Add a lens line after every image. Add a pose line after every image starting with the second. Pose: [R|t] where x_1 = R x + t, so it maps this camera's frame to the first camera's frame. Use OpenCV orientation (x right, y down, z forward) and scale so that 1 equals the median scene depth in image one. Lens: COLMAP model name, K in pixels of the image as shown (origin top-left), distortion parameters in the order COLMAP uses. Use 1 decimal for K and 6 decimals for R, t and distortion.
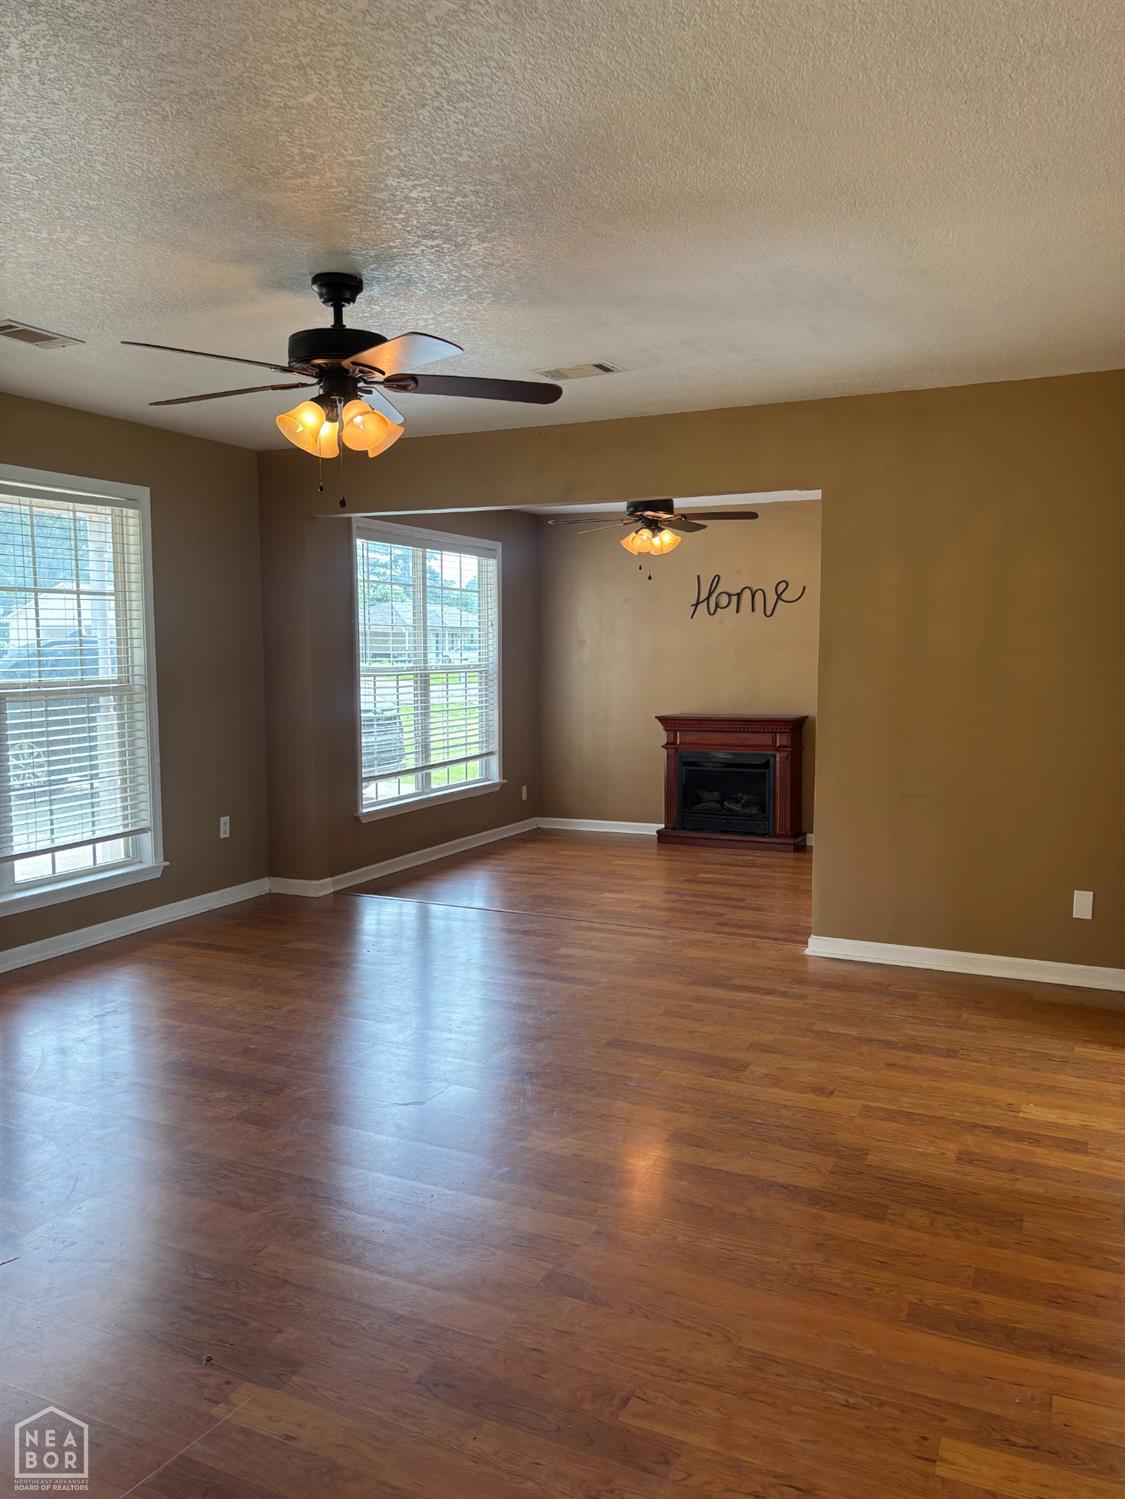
lens RADIAL K [[1129.7, 0, 560.7], [0, 1129.7, 749.5], [0, 0, 1]] dist [0.000532, -0.000447]
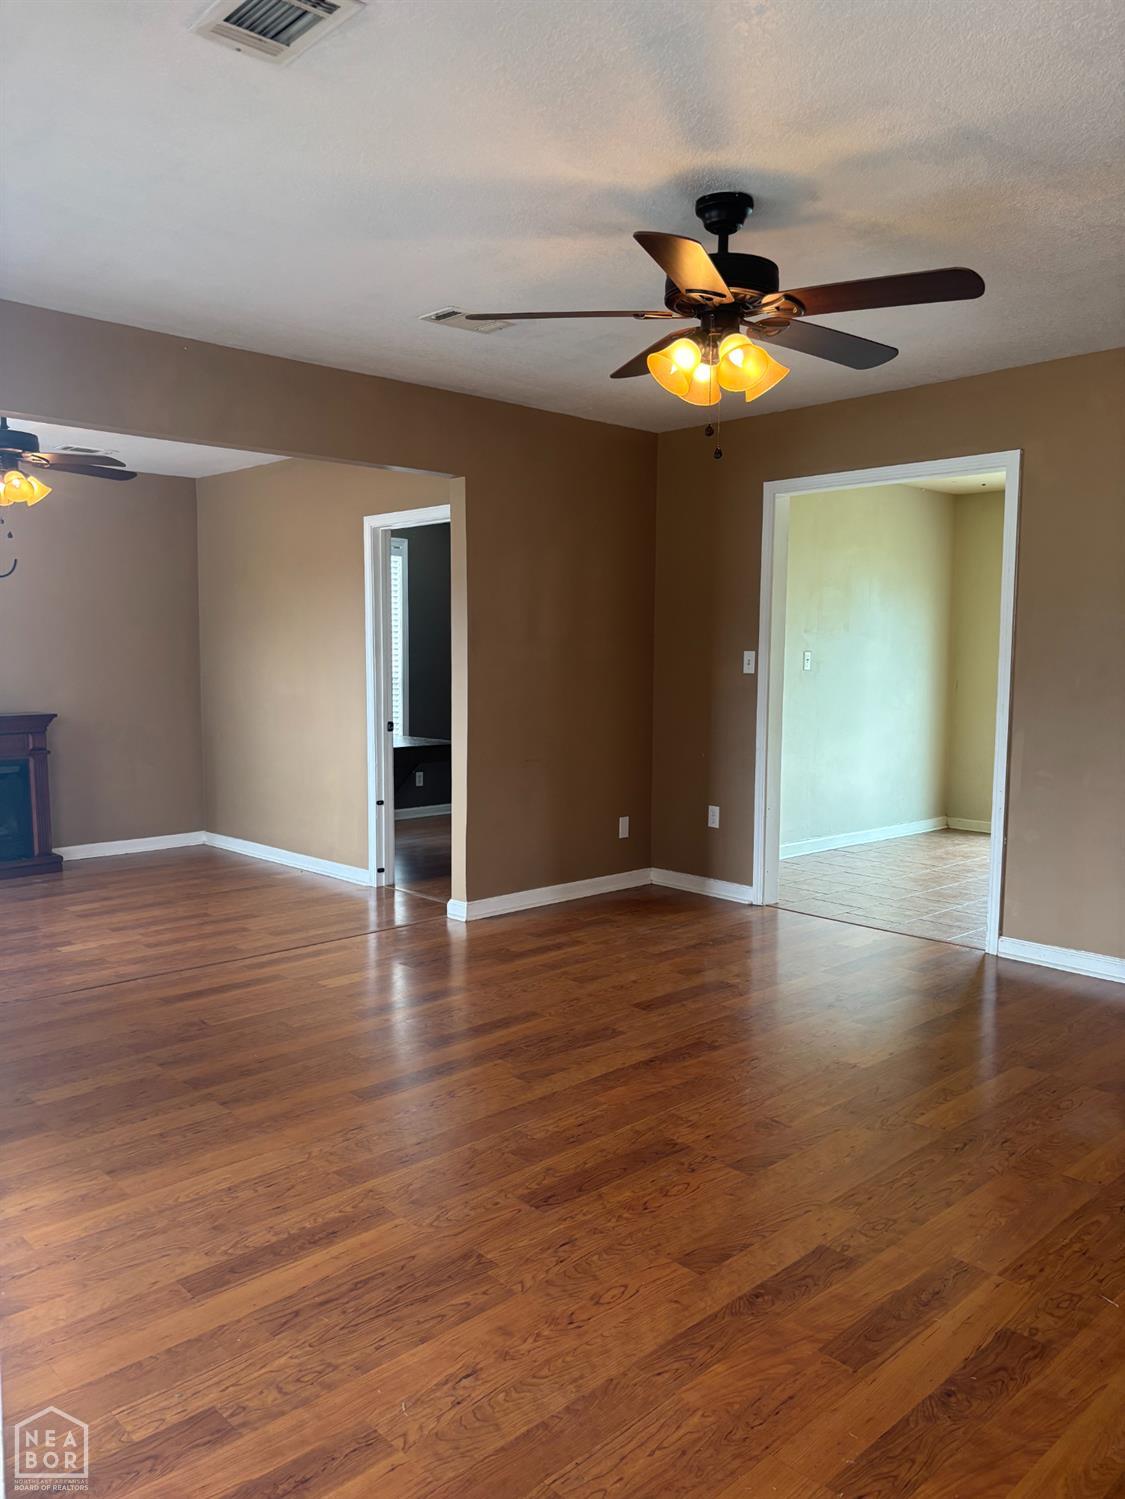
lens RADIAL K [[1129.7, 0, 559.1], [0, 1129.7, 748.9], [0, 0, 1]] dist [0.000532, -0.000447]
pose [[0.352250, -0.080821, 0.932410, -0.786281], [0.075282, 0.995483, 0.057848, -0.036303], [-0.932873, 0.049817, 0.356743, 0.581787]]
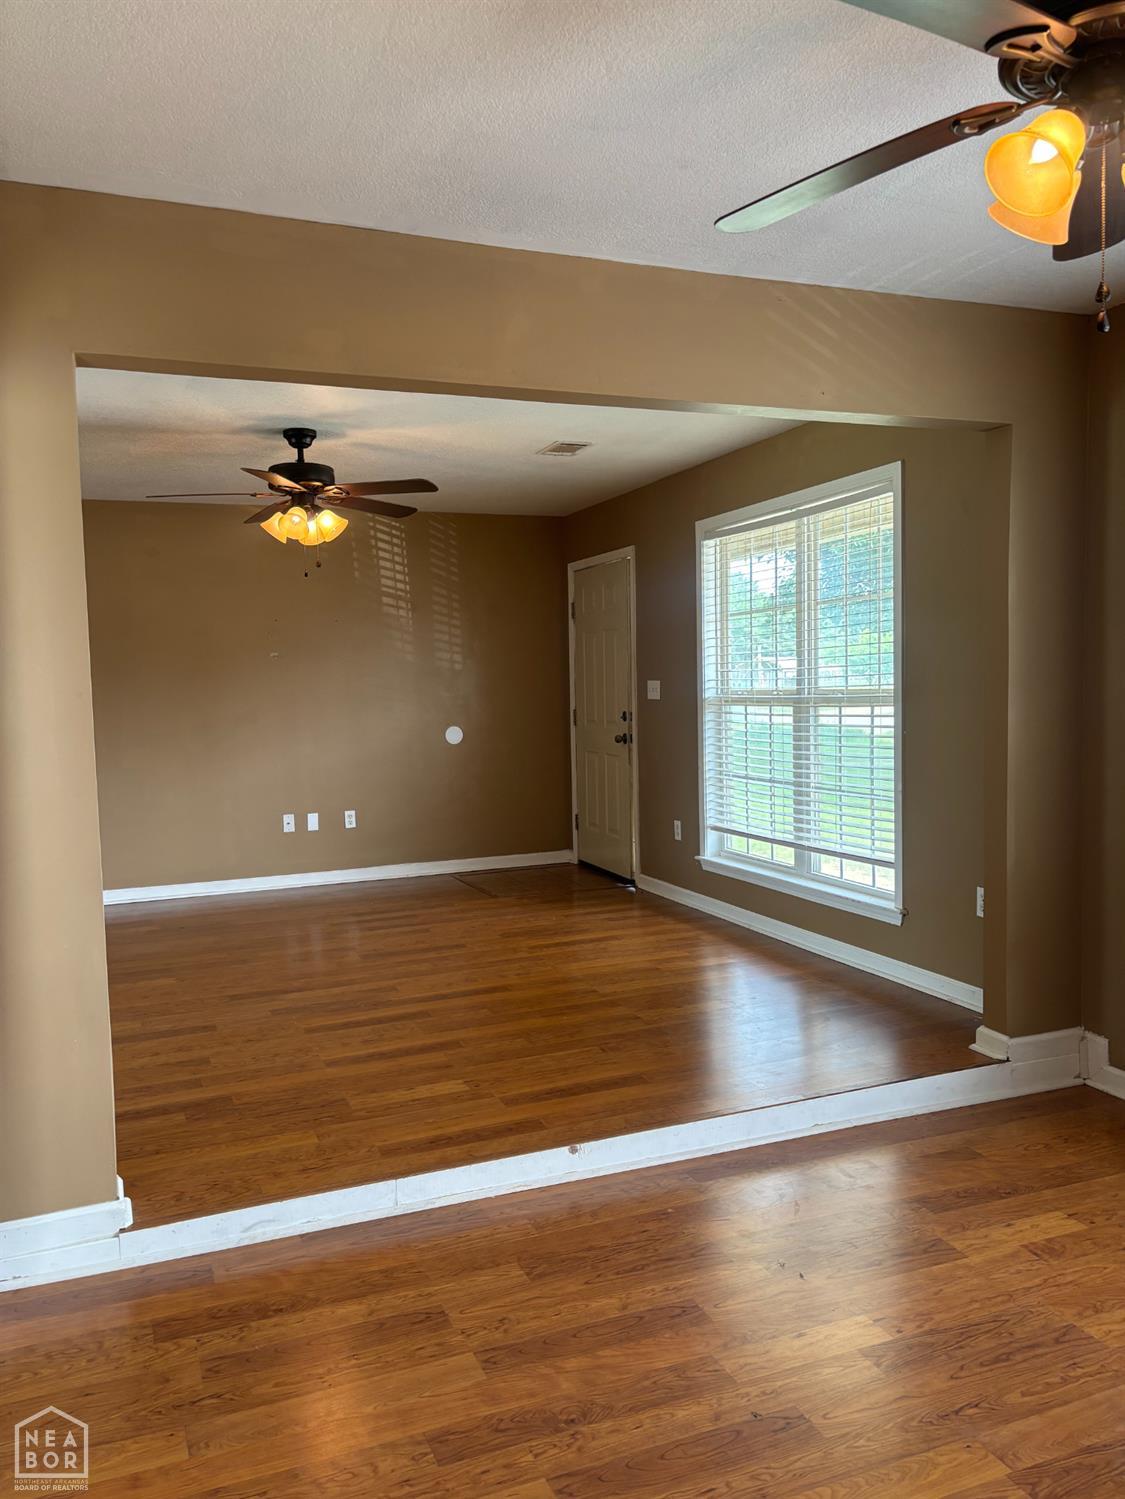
lens RADIAL K [[1129.7, 0, 554.5], [0, 1129.7, 750.6], [0, 0, 1]] dist [0.000532, -0.000447]
pose [[-0.669988, 0.073374, -0.738737, 0.520570], [-0.041603, 0.989829, 0.136045, -0.145316], [0.741205, 0.121882, -0.660121, 1.642808]]
